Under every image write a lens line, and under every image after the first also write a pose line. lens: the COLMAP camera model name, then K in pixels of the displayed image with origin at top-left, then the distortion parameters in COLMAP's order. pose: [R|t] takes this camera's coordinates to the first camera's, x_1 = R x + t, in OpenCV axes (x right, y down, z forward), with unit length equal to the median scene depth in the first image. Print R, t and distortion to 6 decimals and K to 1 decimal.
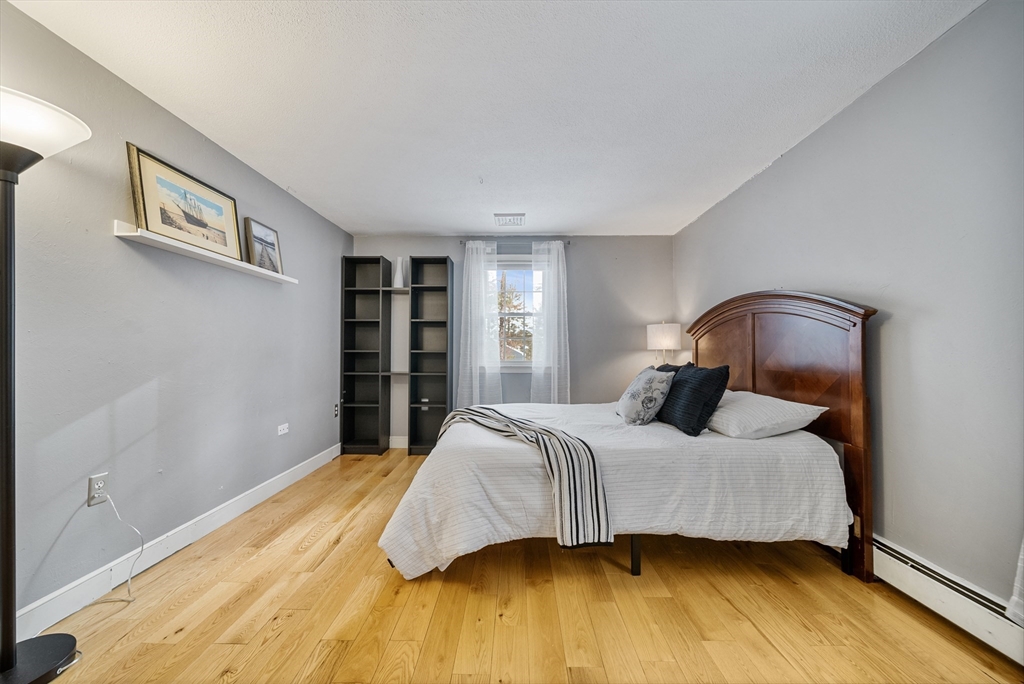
lens RADIAL K [[362.8, 0, 511.8], [0, 362.8, 339.4], [0, 0, 1]] dist [-0.000727, -0.004140]
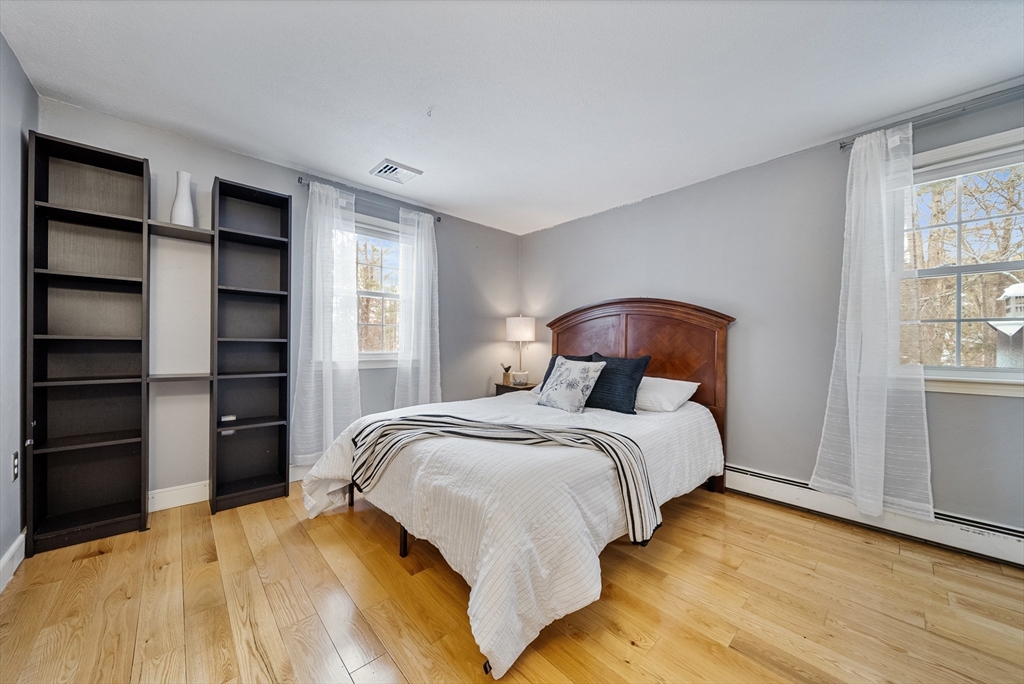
lens RADIAL K [[361.7, 0, 512.8], [0, 361.7, 343.3], [0, 0, 1]] dist [-0.001100, -0.000747]
pose [[0.720413, 0.007011, 0.693510, -0.350848], [-0.033142, 0.999155, 0.024326, 0.008677], [-0.692753, -0.040509, 0.720036, 0.245397]]
